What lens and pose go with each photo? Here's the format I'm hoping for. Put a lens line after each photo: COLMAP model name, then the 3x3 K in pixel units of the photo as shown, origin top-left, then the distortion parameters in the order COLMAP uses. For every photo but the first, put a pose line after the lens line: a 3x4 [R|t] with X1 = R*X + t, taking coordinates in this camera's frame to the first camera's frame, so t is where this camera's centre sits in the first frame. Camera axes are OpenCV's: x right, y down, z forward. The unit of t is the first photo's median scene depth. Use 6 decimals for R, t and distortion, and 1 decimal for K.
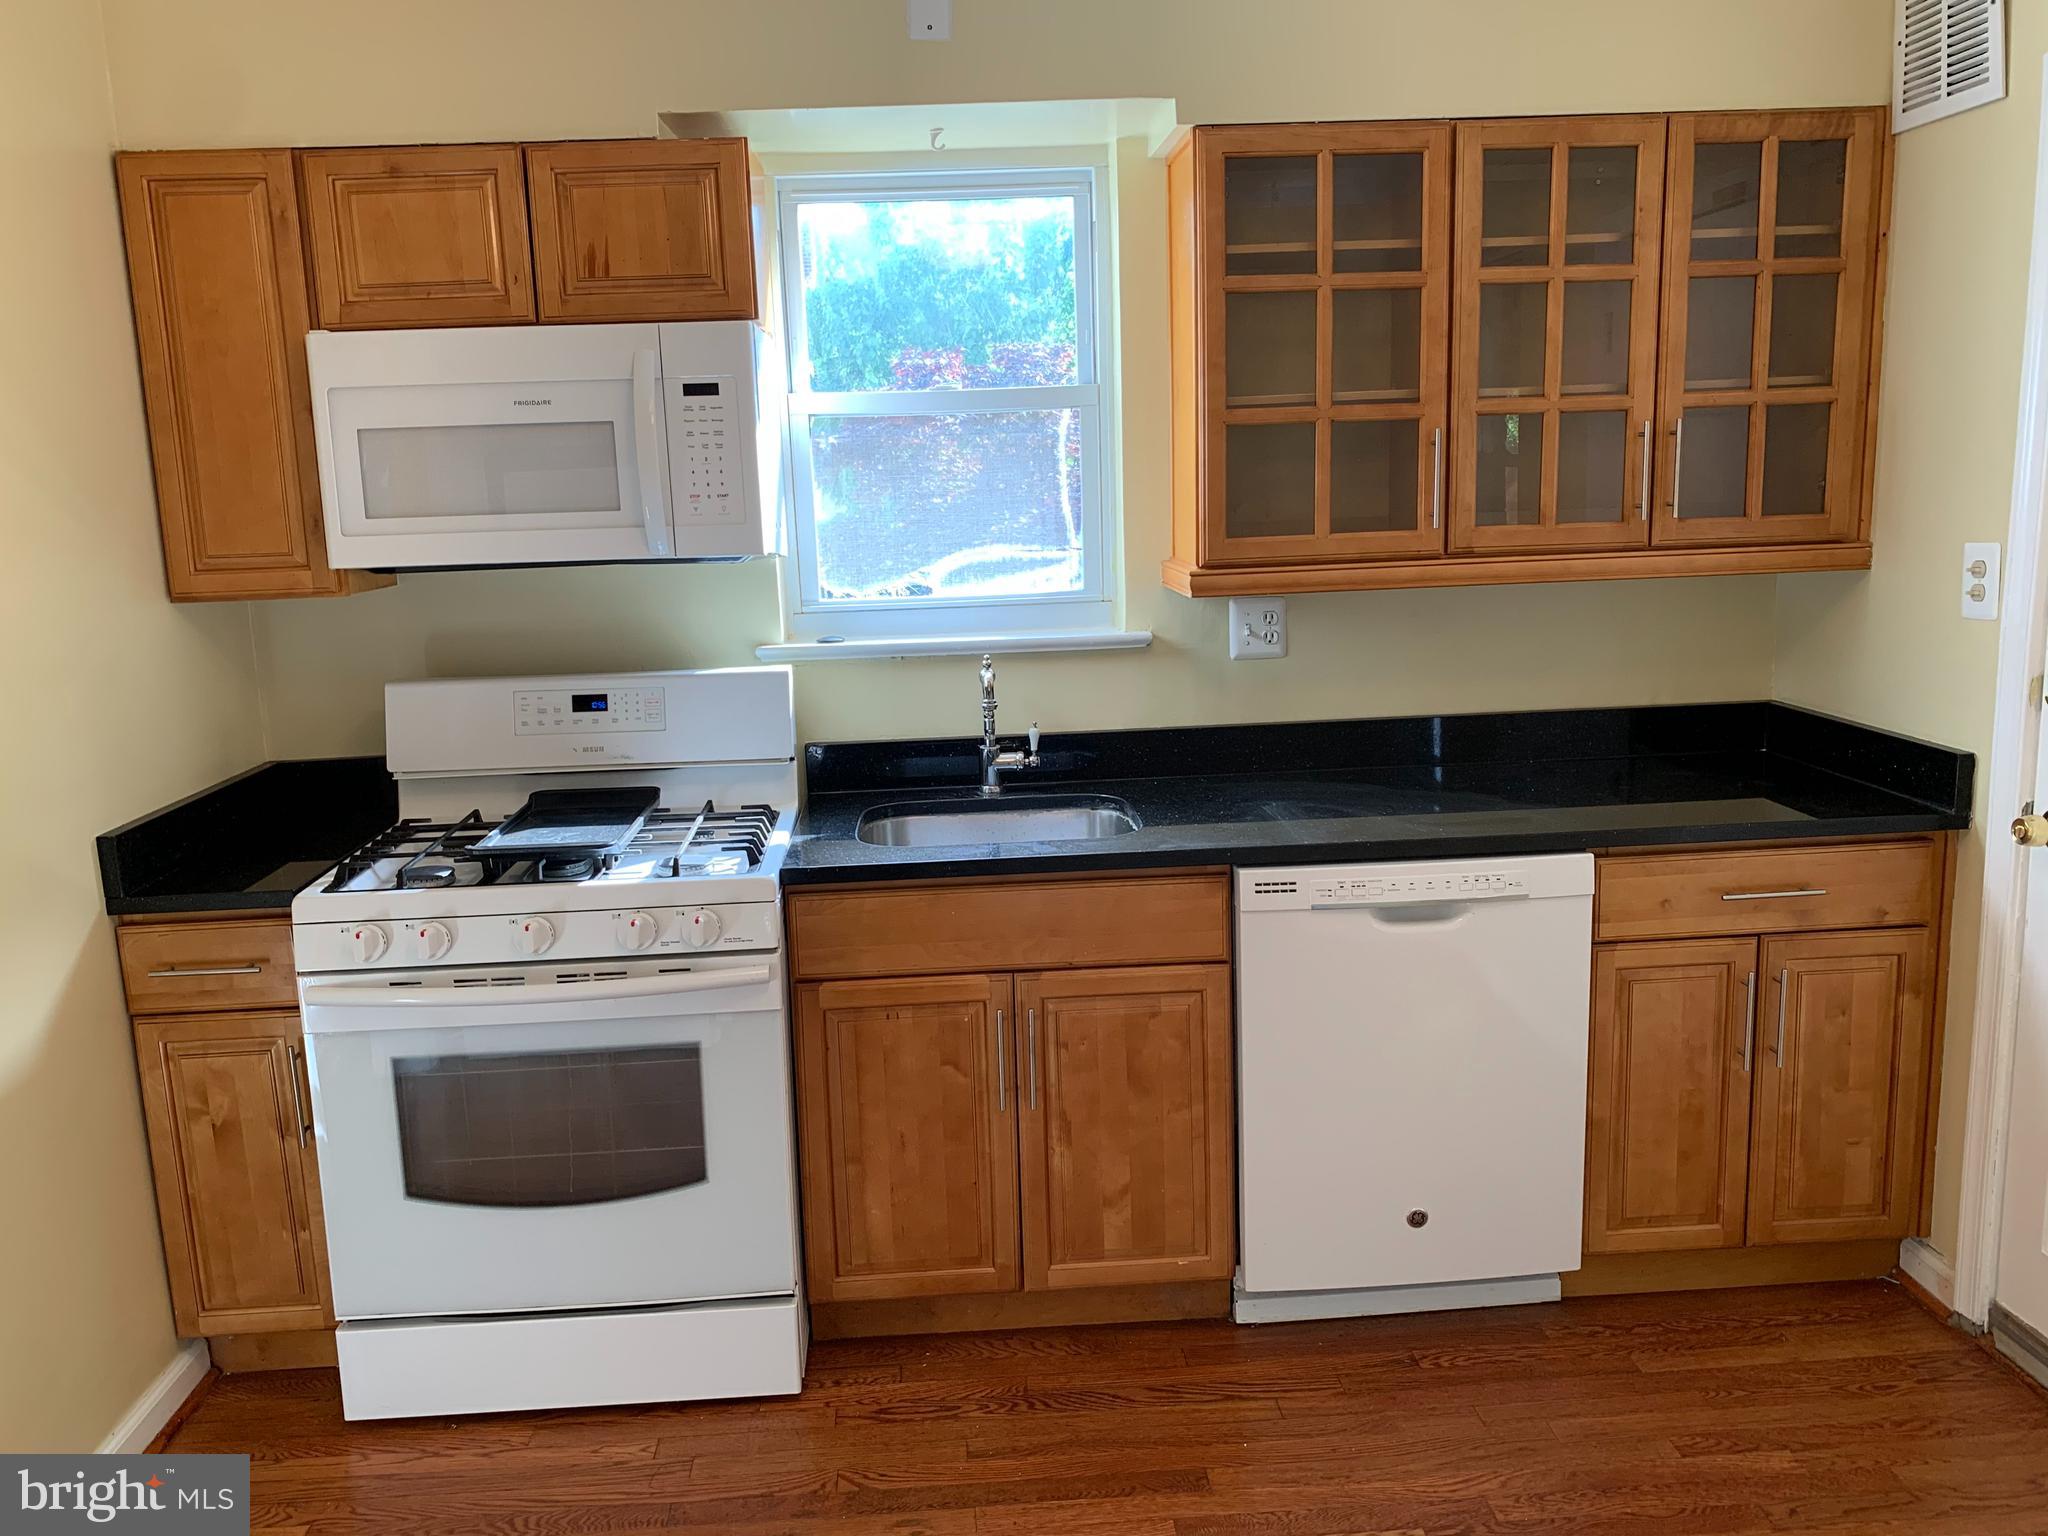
lens RADIAL K [[1565.0, 0, 1024.0], [0, 1565.0, 768.0], [0, 0, 1]] dist [-0.002153, 0.005654]
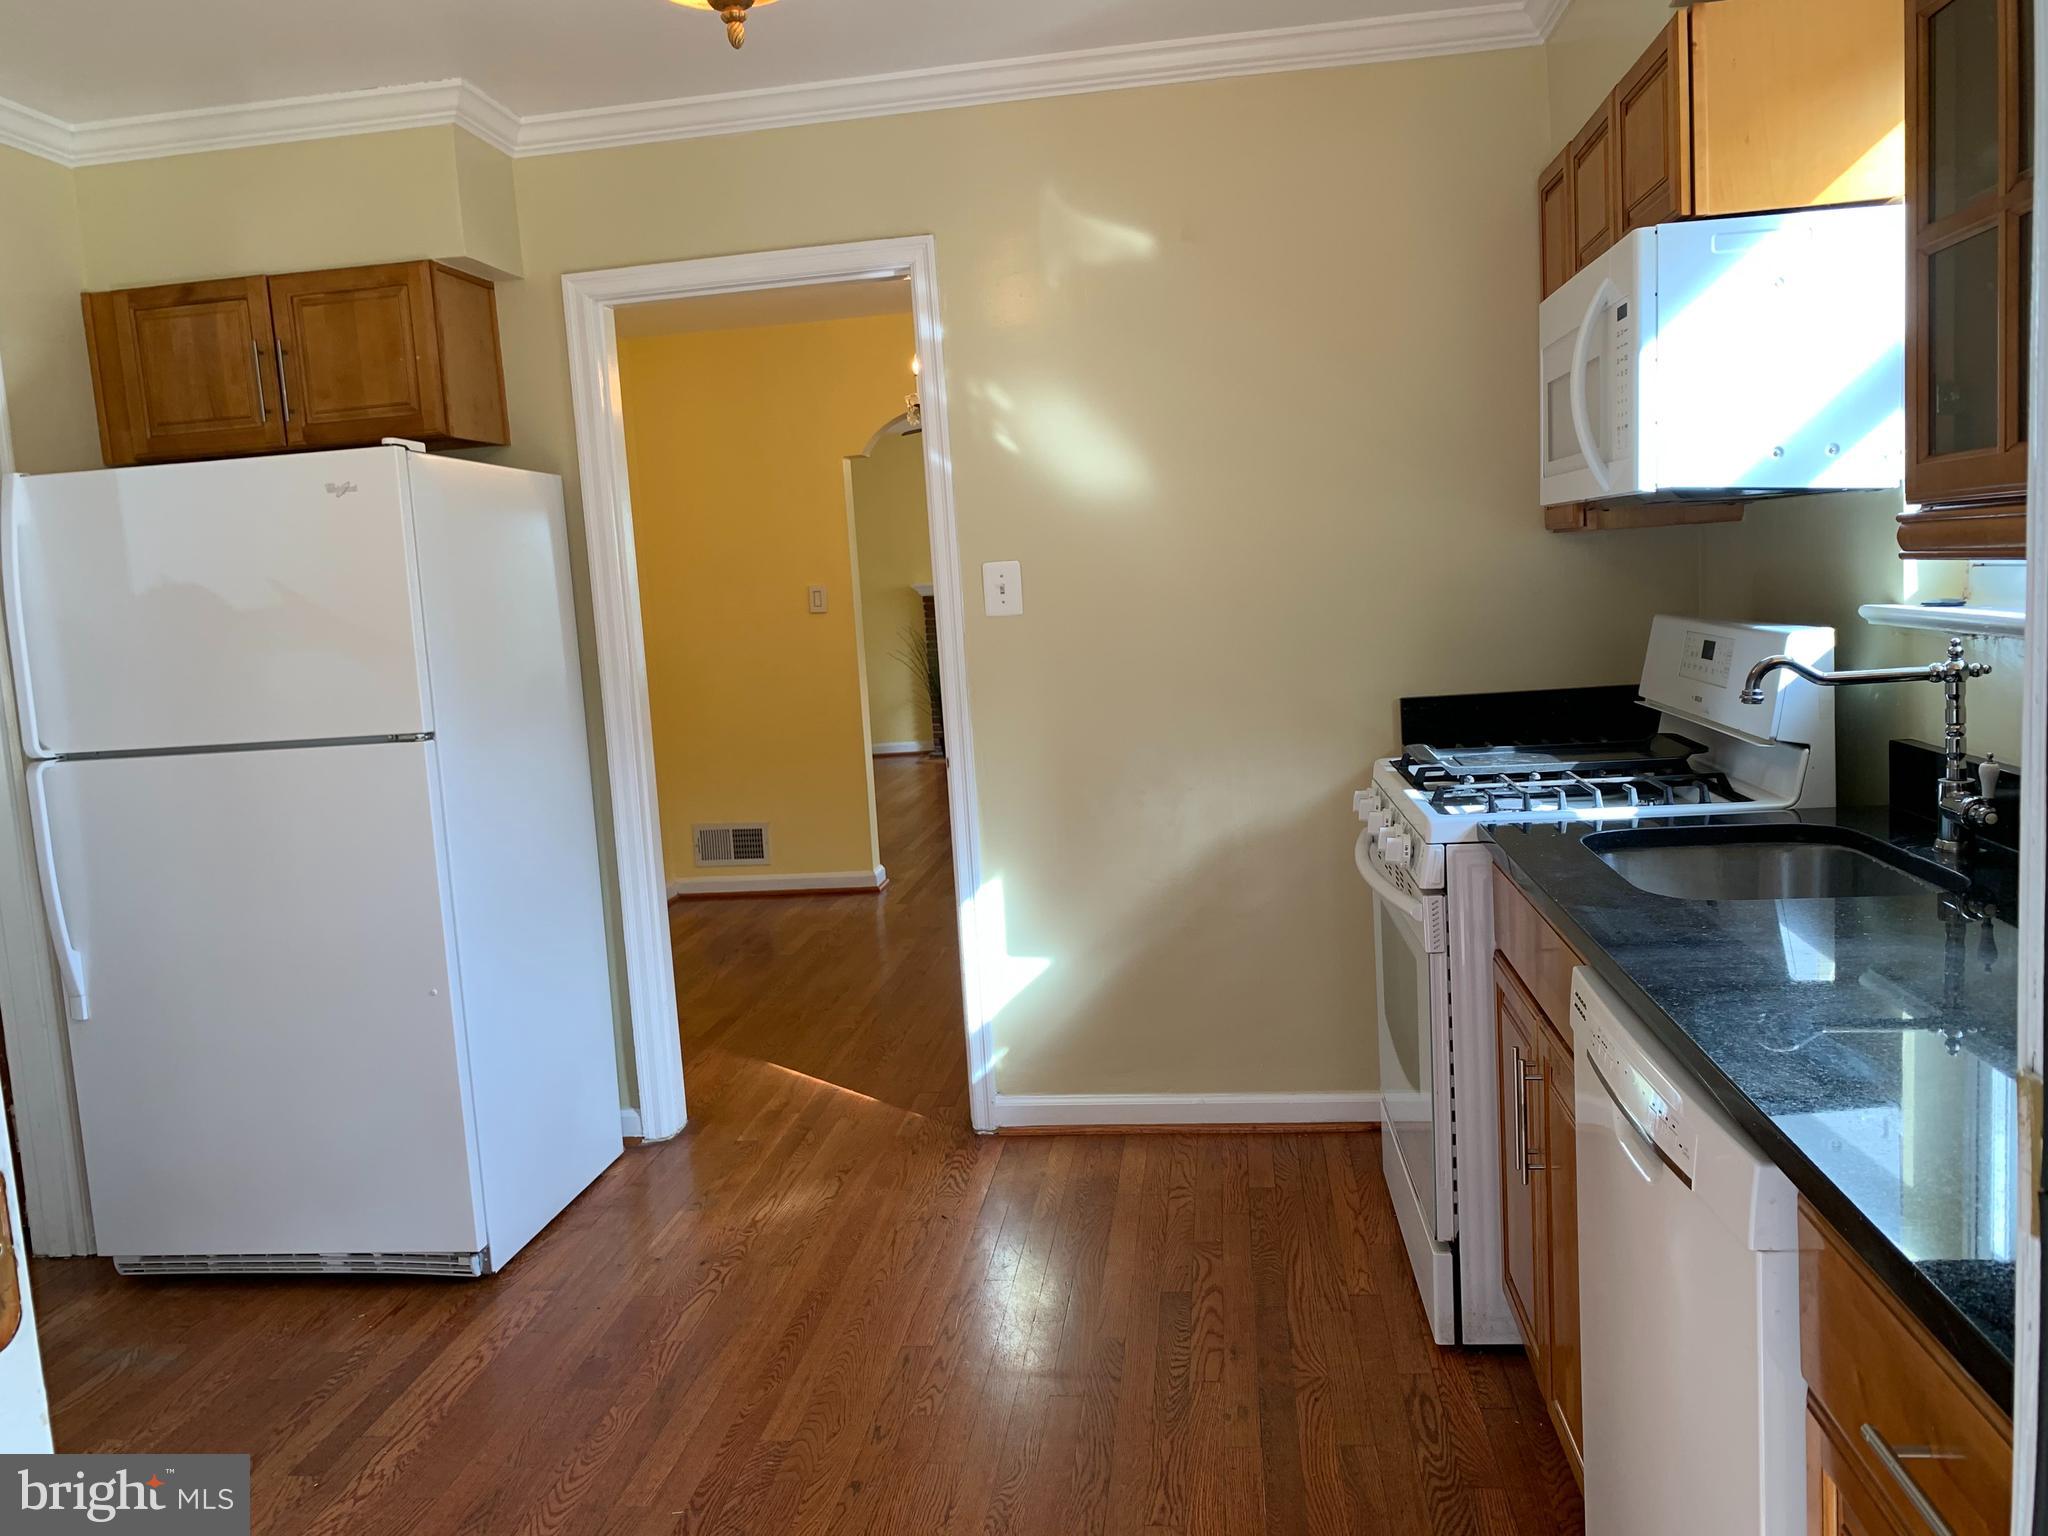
lens RADIAL K [[1565.0, 0, 1024.0], [0, 1565.0, 768.0], [0, 0, 1]] dist [-0.002153, 0.005654]
pose [[-0.172388, 0.164243, -0.971240, 0.849755], [-0.123317, 0.974645, 0.186707, -0.116422], [0.977279, 0.151957, -0.147763, 0.878803]]
